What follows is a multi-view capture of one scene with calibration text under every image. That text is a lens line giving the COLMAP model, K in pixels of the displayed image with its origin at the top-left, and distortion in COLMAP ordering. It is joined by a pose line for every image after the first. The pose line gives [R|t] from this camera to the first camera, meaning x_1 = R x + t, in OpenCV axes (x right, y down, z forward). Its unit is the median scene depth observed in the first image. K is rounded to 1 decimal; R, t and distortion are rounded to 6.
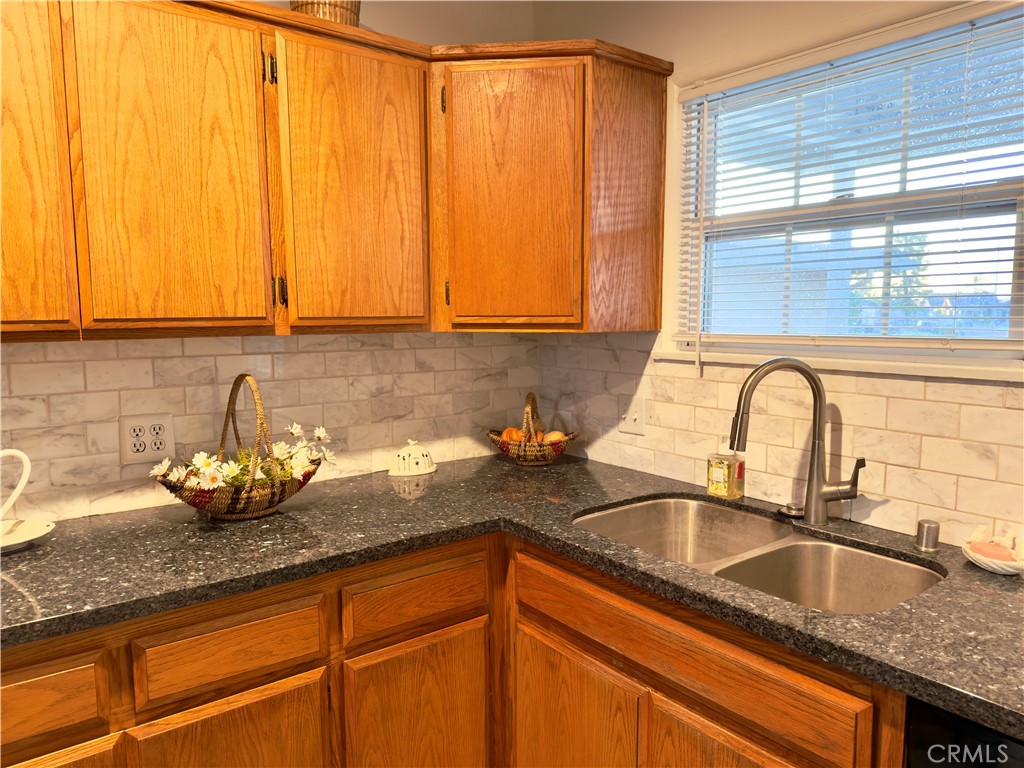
lens RADIAL K [[718.7, 0, 512.3], [0, 718.7, 386.0], [0, 0, 1]] dist [0.018227, -0.013931]
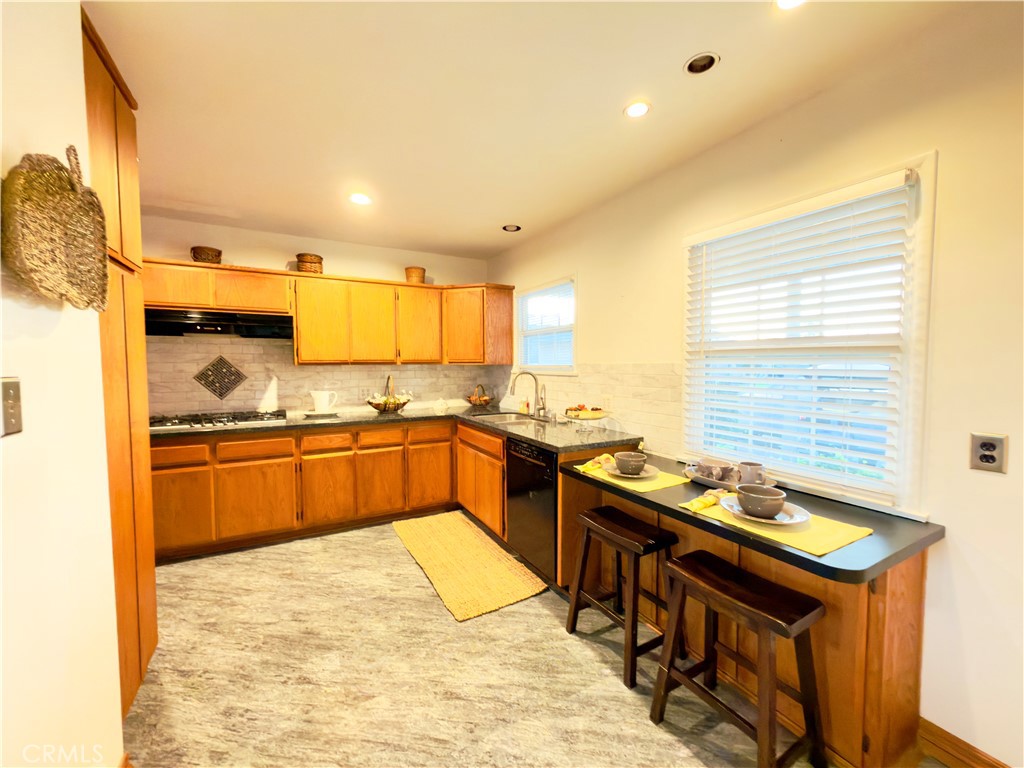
lens RADIAL K [[406.1, 0, 512.7], [0, 406.1, 382.0], [0, 0, 1]] dist [-0.000944, -0.000260]
pose [[0.987537, 0.007741, -0.157195, 0.569674], [-0.016923, 0.998222, -0.057155, 0.124079], [0.156473, 0.059103, 0.985912, -0.941880]]
